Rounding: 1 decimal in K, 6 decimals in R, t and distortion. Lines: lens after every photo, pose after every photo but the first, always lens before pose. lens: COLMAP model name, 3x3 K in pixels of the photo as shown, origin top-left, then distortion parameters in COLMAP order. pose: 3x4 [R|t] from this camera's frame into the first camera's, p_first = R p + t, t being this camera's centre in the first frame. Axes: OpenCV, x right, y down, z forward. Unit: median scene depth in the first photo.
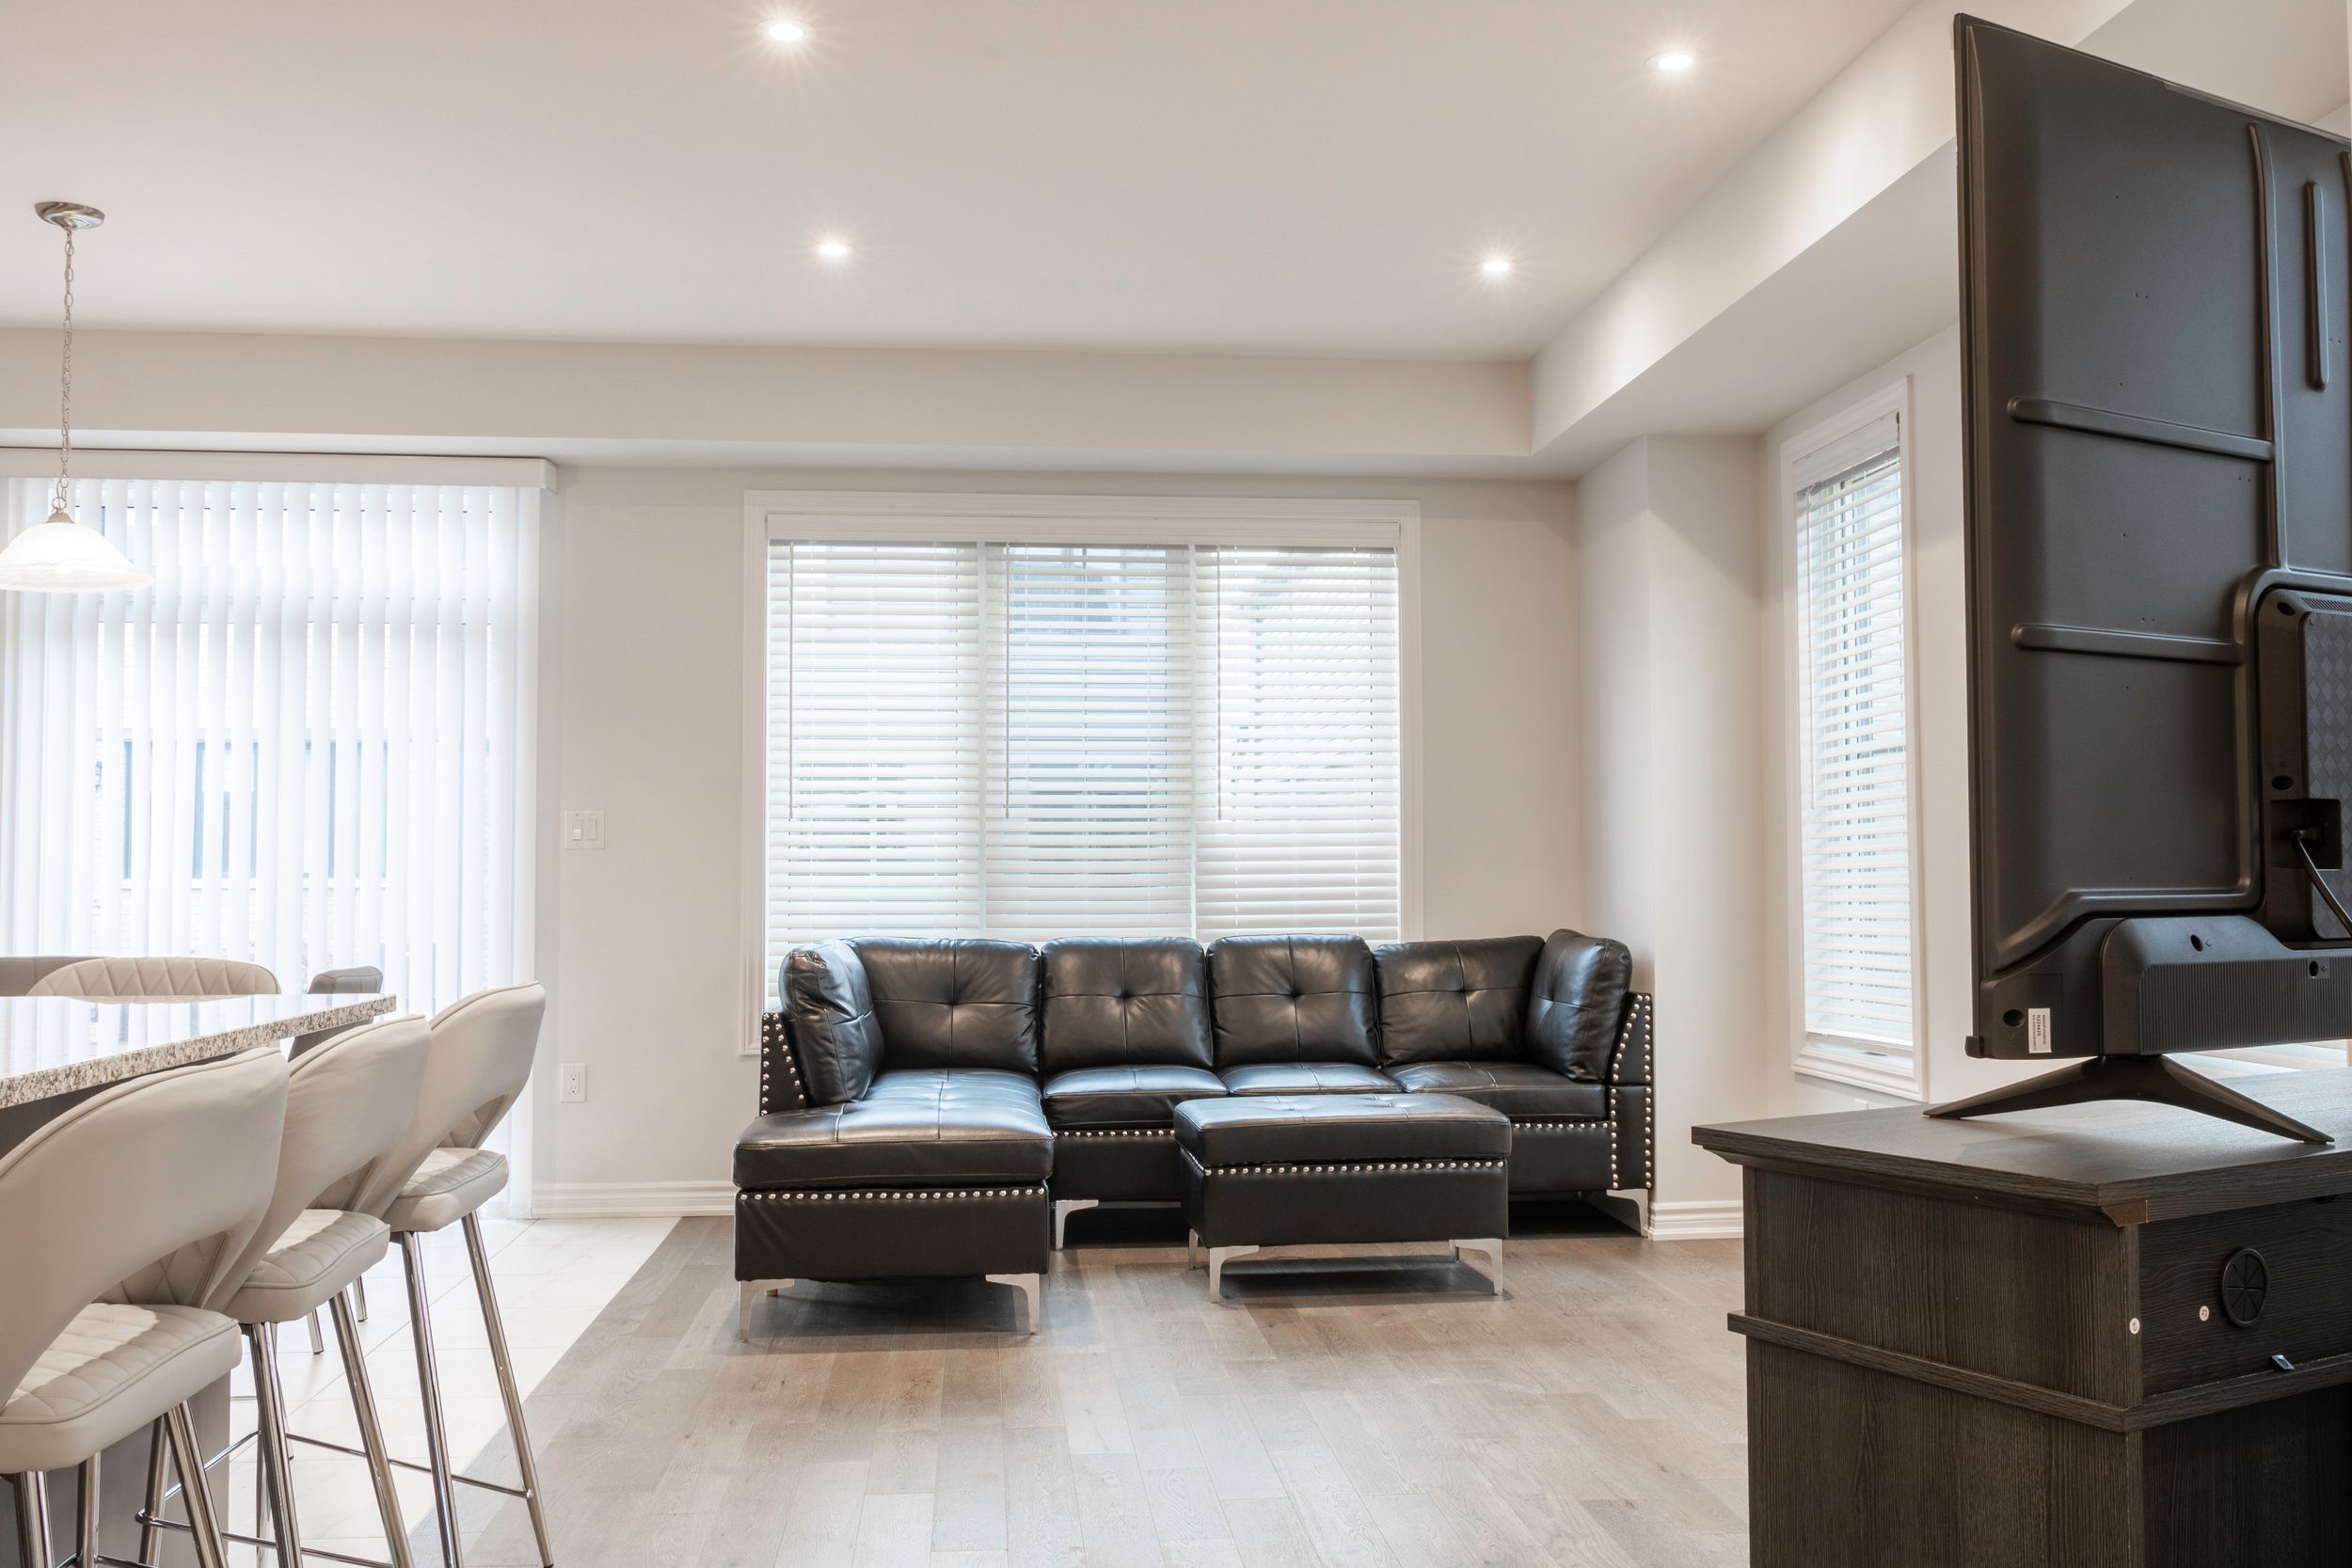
lens RADIAL K [[2014.8, 0, 1176.0], [0, 2014.8, 784.0], [0, 0, 1]] dist [0.007467, 0.003248]
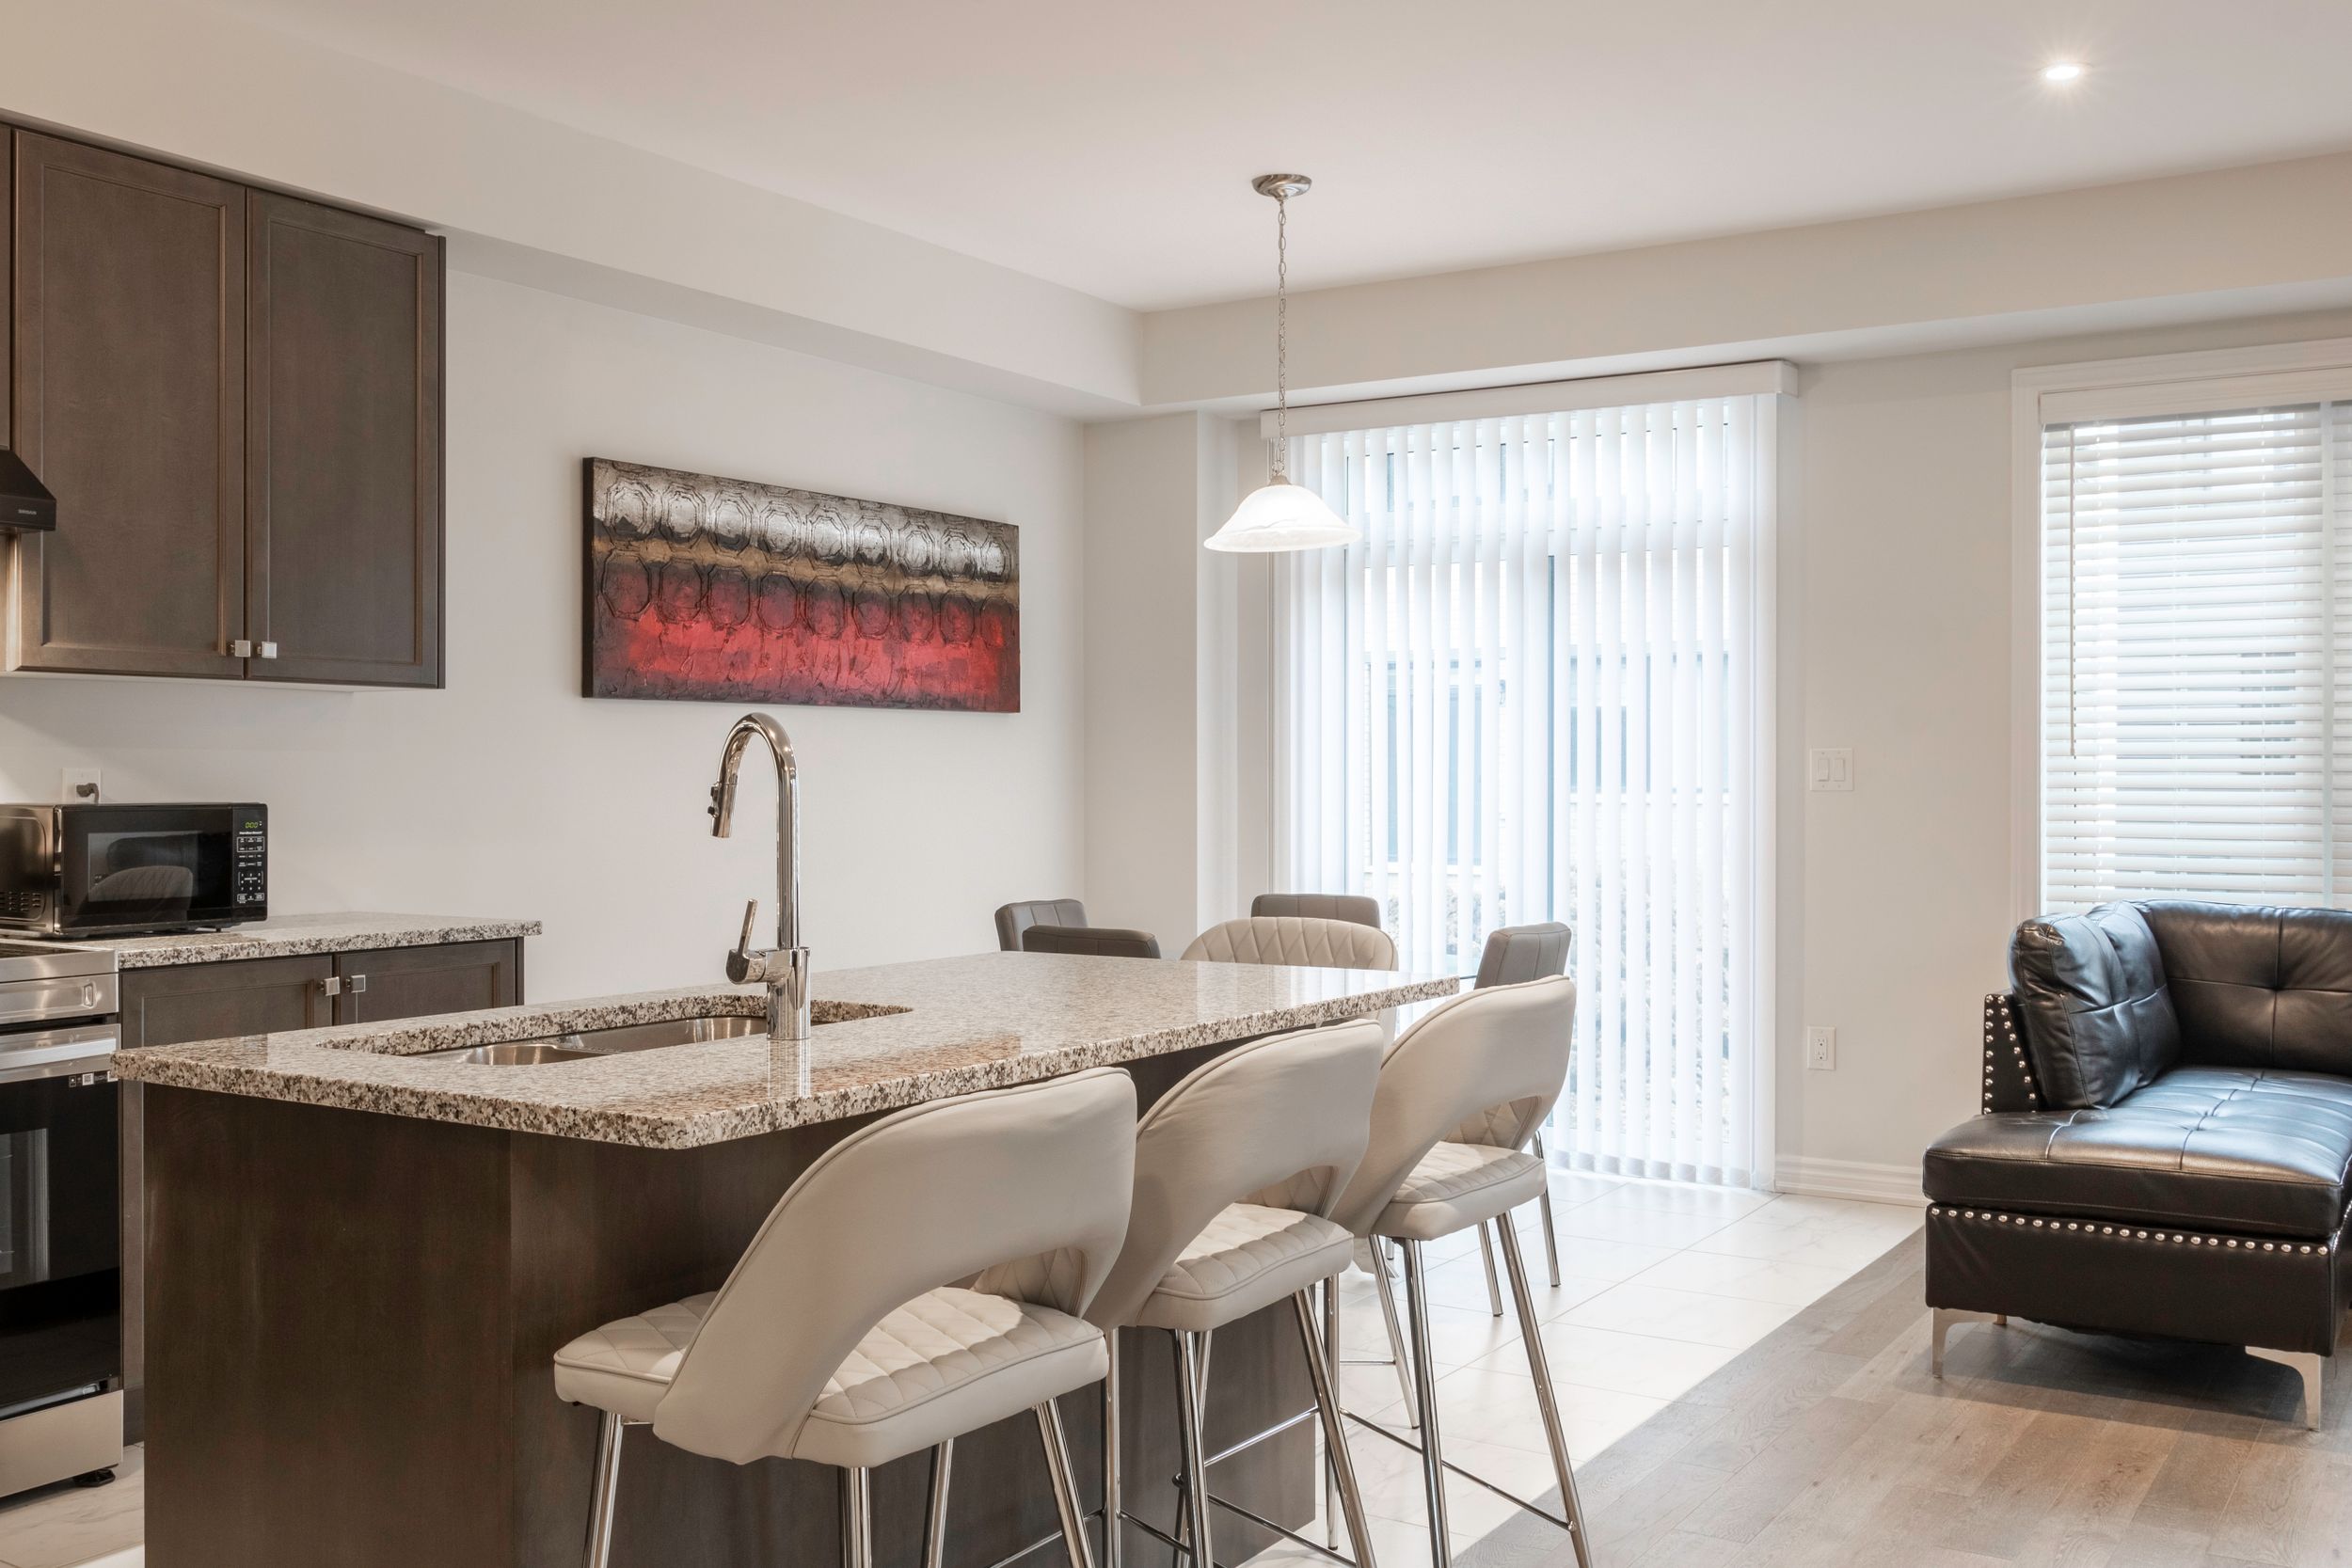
lens RADIAL K [[2176.0, 0, 1176.0], [0, 2176.0, 784.0], [0, 0, 1]] dist [-0.006124, 0.002371]
pose [[0.793833, 0.004749, -0.608117, 0.082236], [0.022589, 0.999049, 0.037289, -0.017228], [0.607716, -0.043338, 0.792971, 0.067714]]
